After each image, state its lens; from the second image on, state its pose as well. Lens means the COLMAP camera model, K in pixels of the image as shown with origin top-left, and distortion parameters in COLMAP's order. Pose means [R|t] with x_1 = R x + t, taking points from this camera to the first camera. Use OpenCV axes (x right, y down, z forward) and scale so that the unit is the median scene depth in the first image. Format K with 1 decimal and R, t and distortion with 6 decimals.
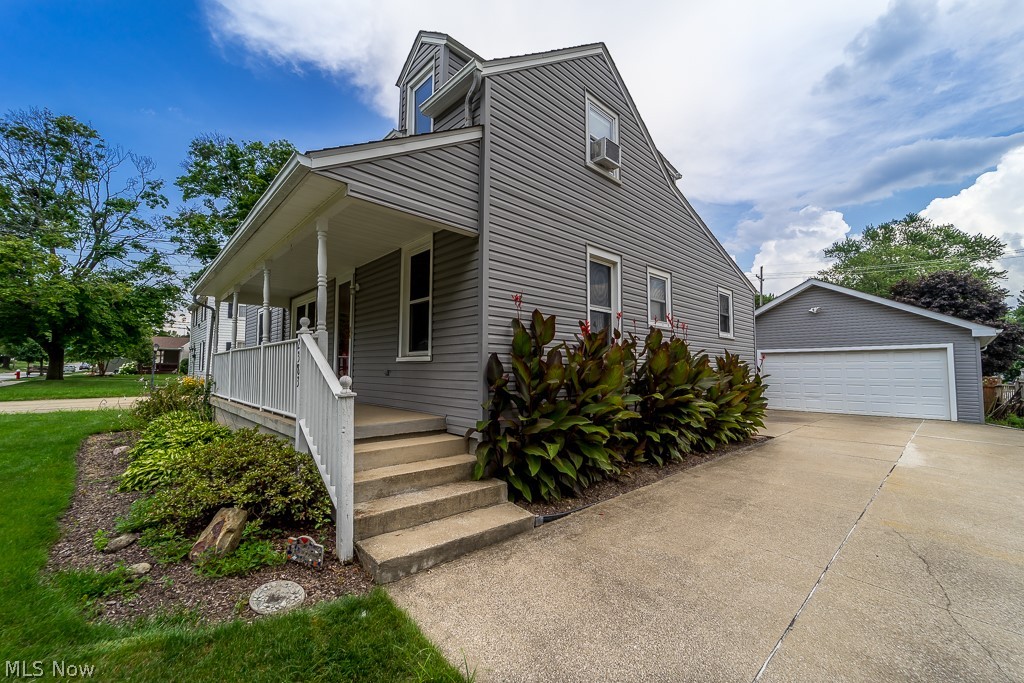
lens RADIAL K [[411.1, 0, 512.0], [0, 411.1, 341.5], [0, 0, 1]] dist [-0.001191, -0.000232]
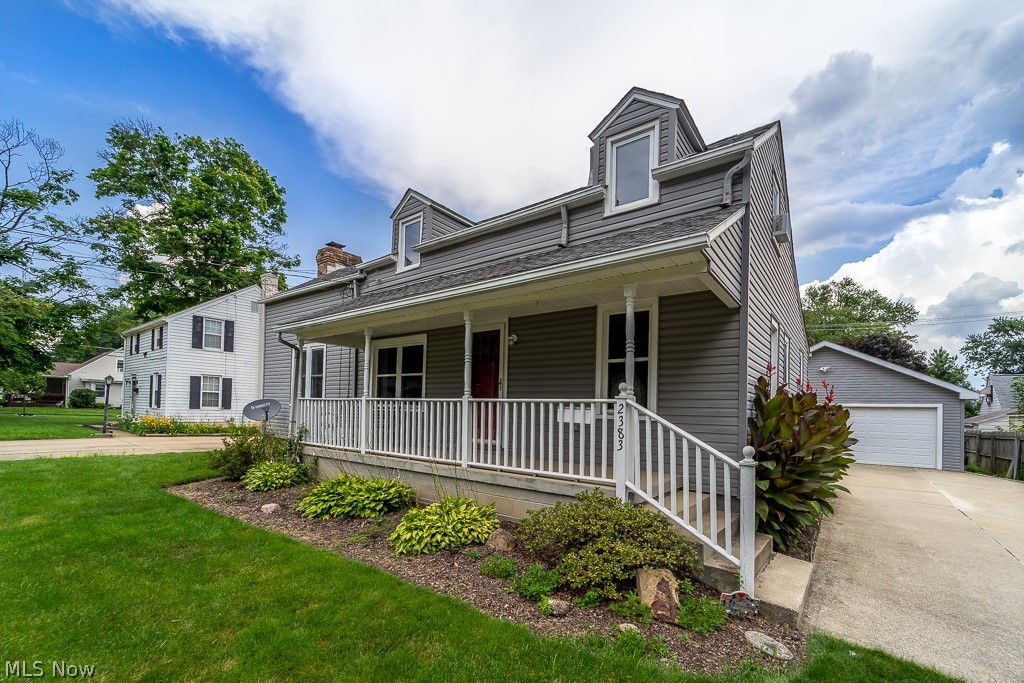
lens RADIAL K [[432.7, 0, 515.1], [0, 432.7, 397.1], [0, 0, 1]] dist [-0.002277, -0.000351]
pose [[0.986410, 0.025981, 0.162237, -0.116688], [-0.032585, 0.998740, 0.038176, -0.006939], [-0.161041, -0.042944, 0.986013, -0.003225]]
